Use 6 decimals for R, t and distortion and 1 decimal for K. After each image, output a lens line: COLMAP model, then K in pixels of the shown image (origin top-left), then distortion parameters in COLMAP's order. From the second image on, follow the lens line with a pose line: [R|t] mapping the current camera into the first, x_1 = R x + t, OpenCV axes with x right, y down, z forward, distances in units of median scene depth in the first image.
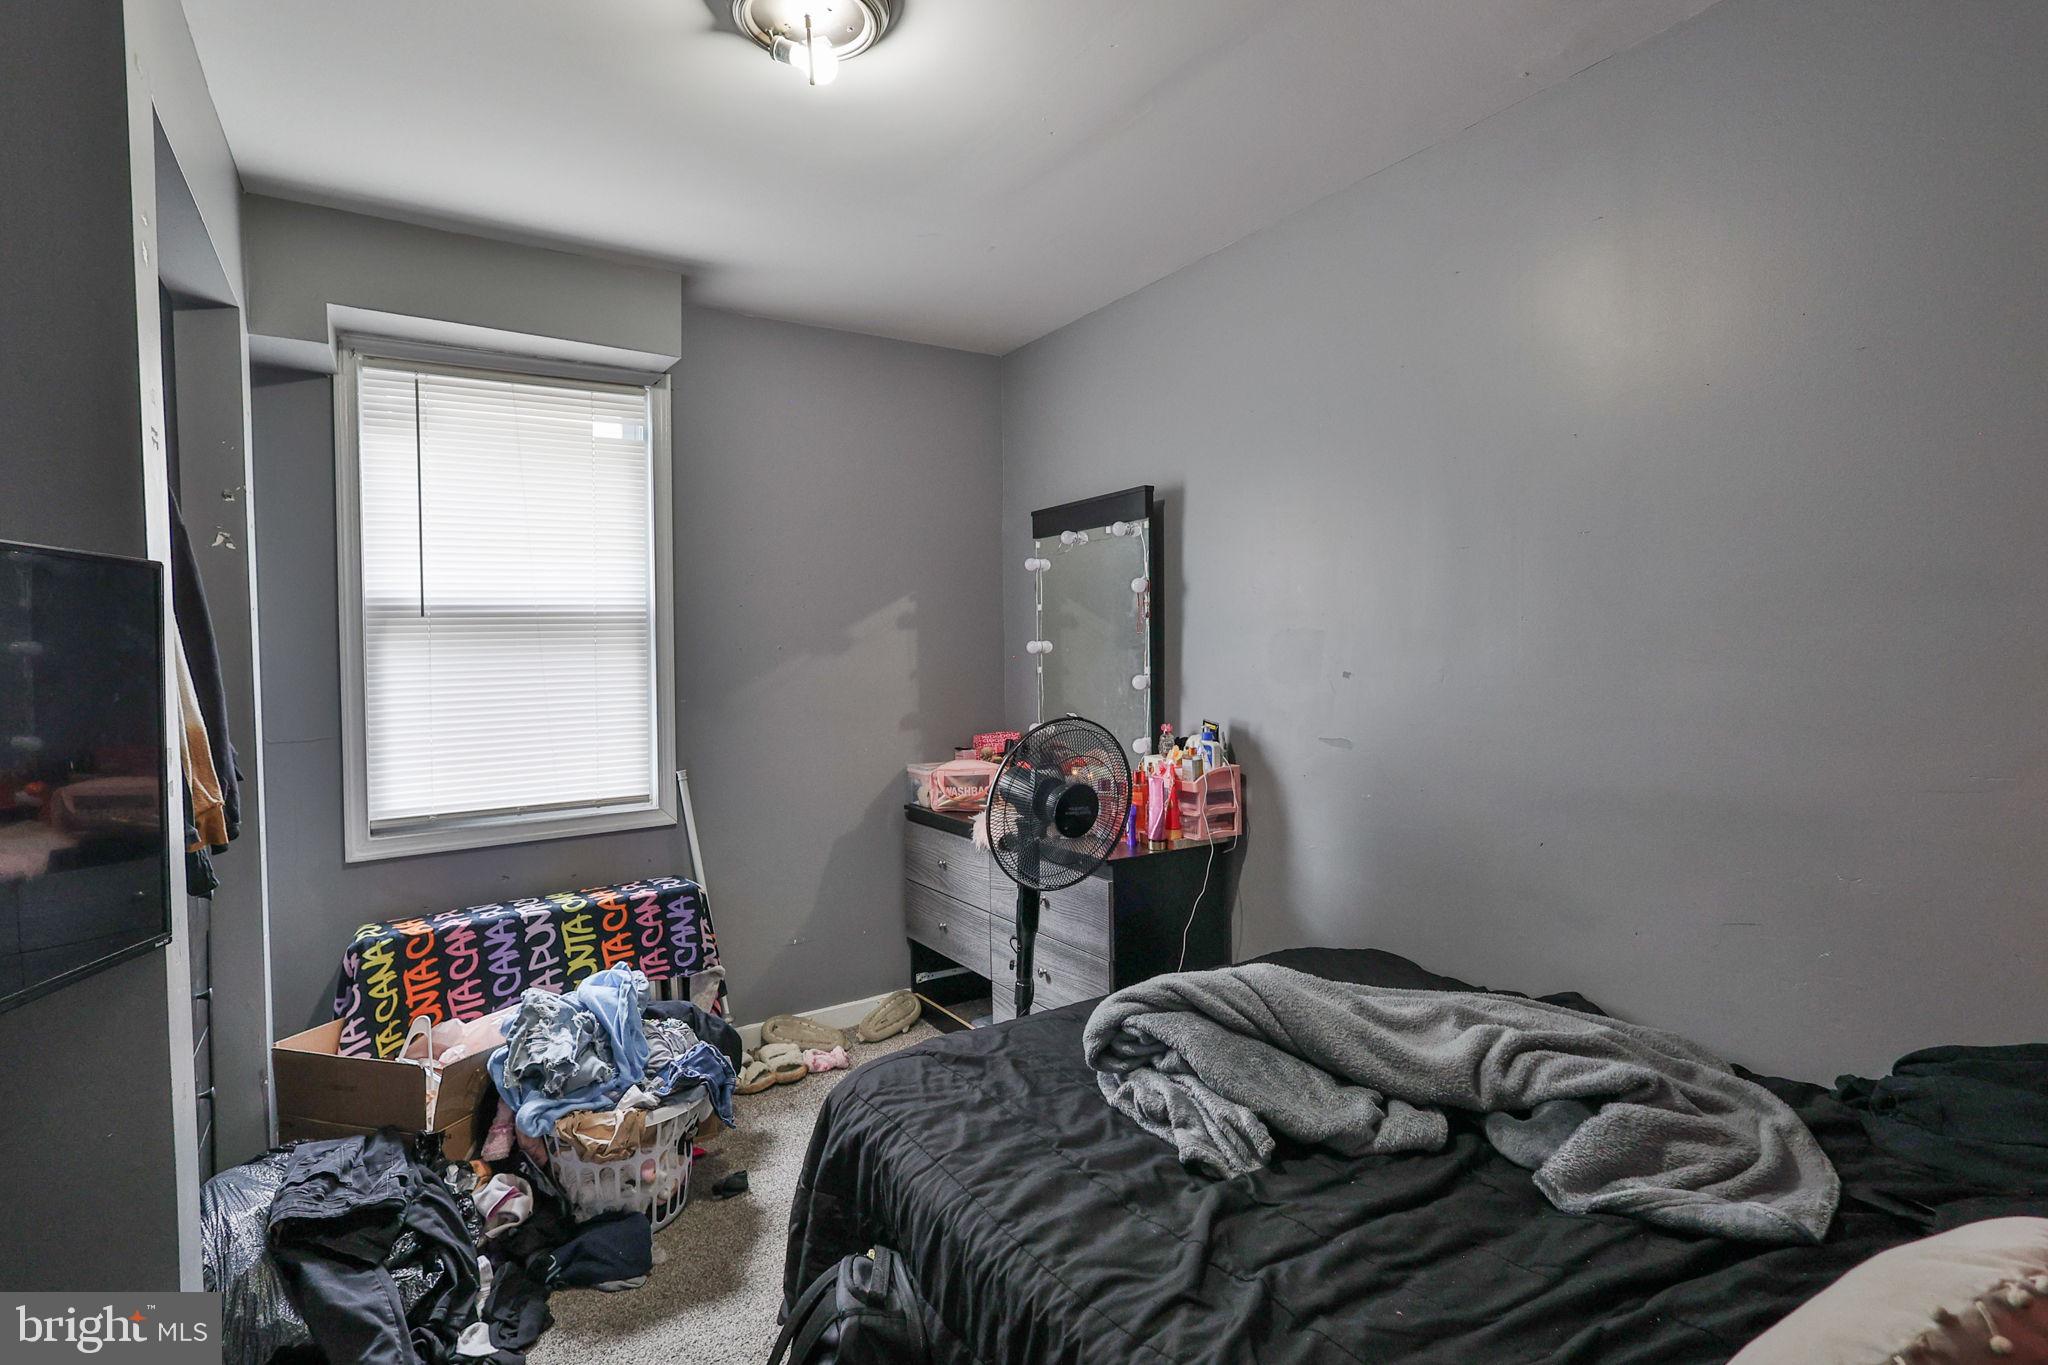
lens RADIAL K [[1018.0, 0, 1024.5], [0, 1018.0, 647.7], [0, 0, 1]] dist [-0.001469, 0.002775]
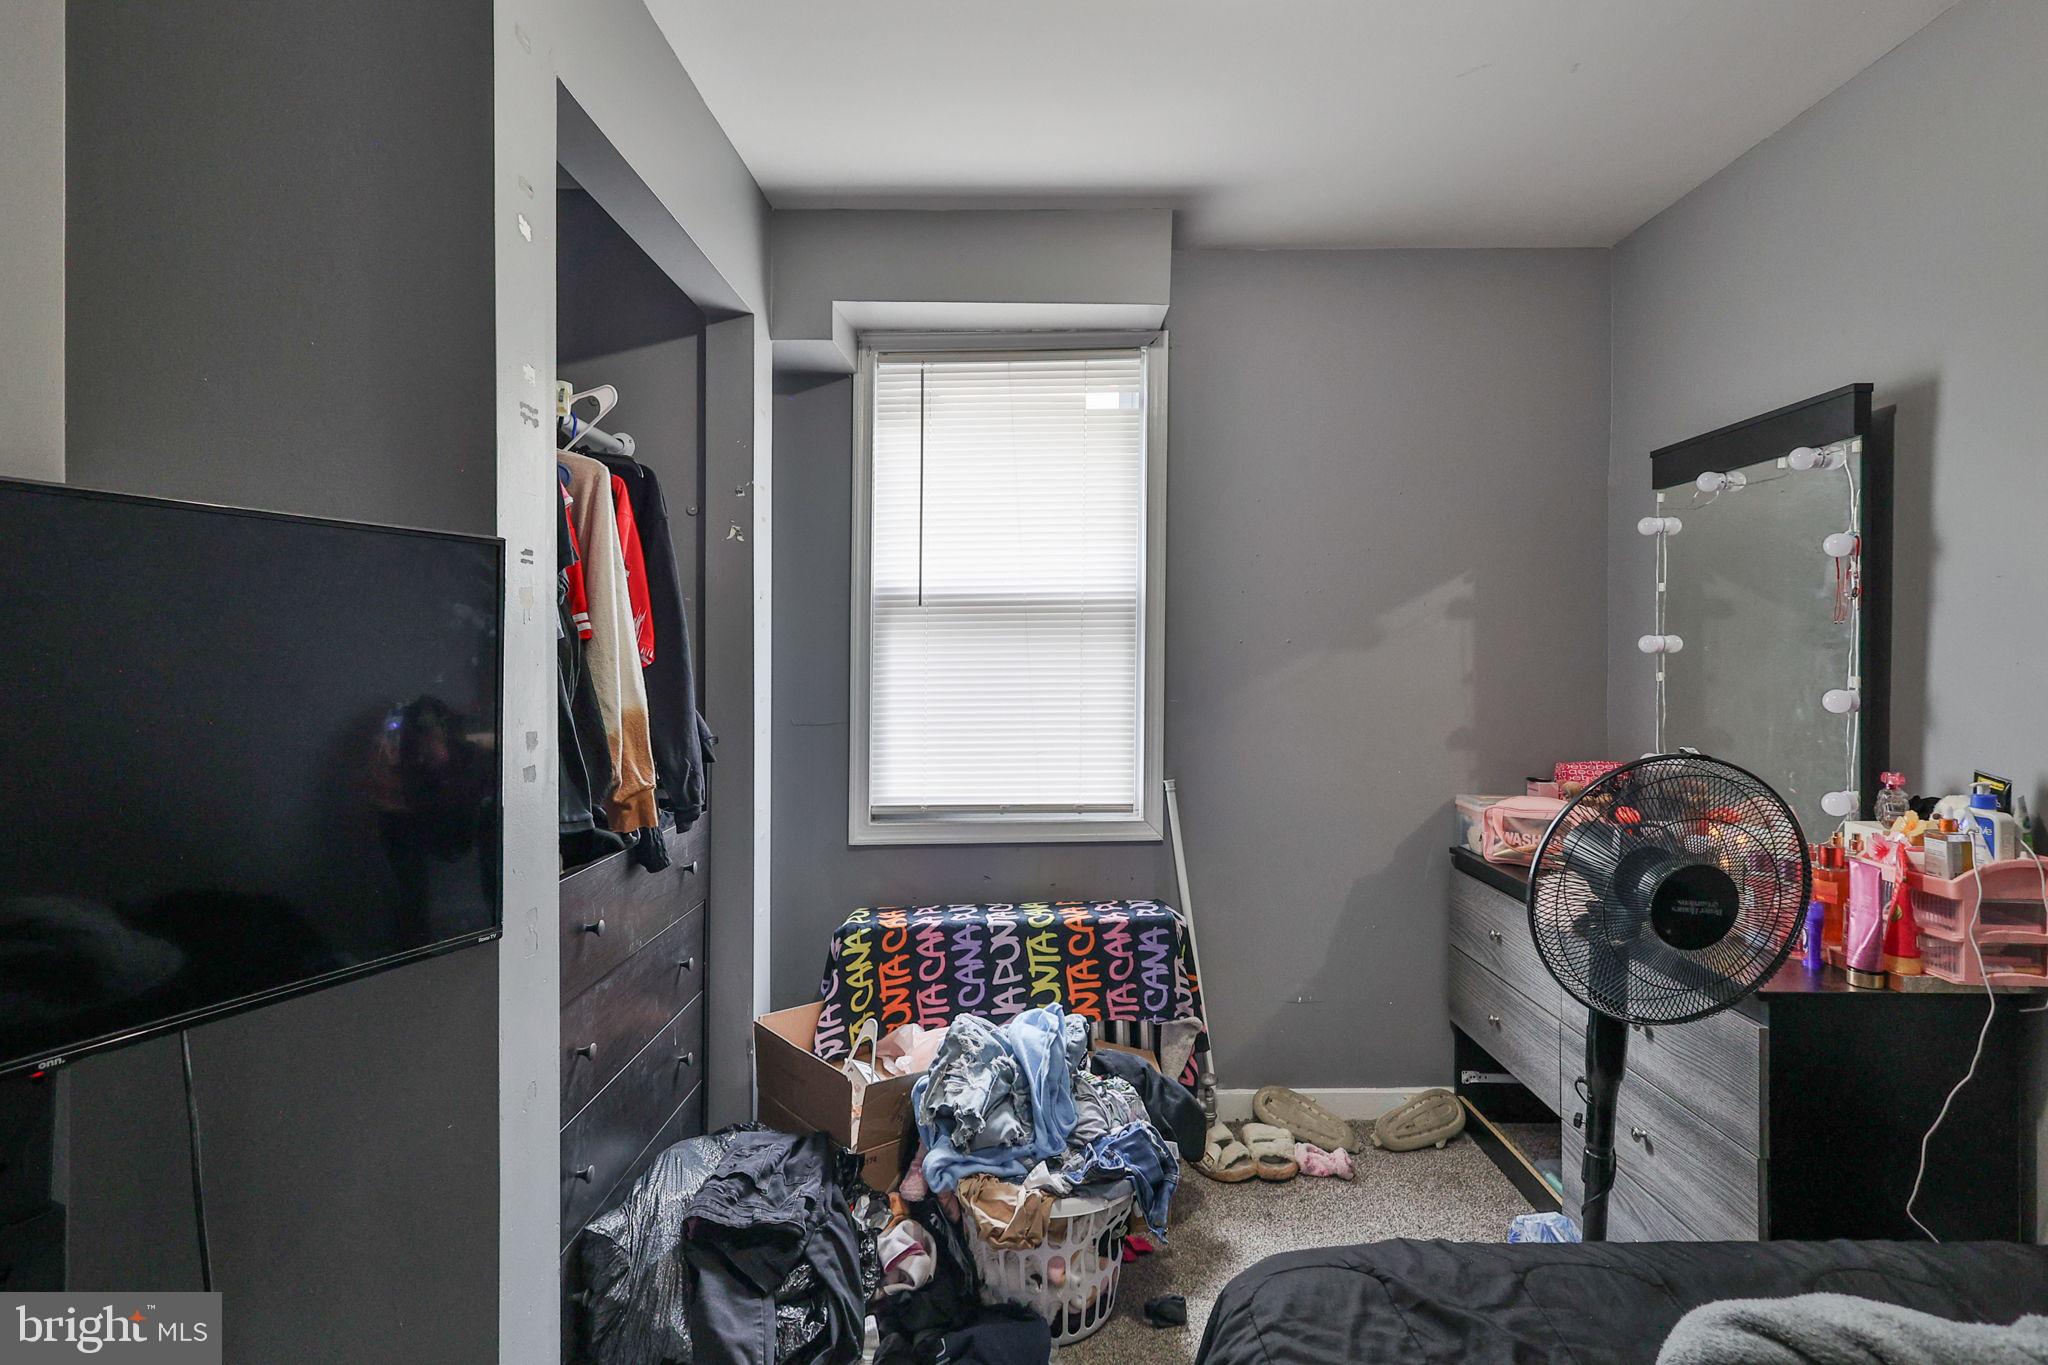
lens RADIAL K [[1018.0, 0, 1024.5], [0, 1018.0, 647.7], [0, 0, 1]] dist [-0.001469, 0.002775]
pose [[0.835694, 0.012819, -0.549046, 0.043064], [-0.011433, 0.999917, 0.005944, 0.003484], [0.549077, 0.001309, 0.835771, 0.228663]]
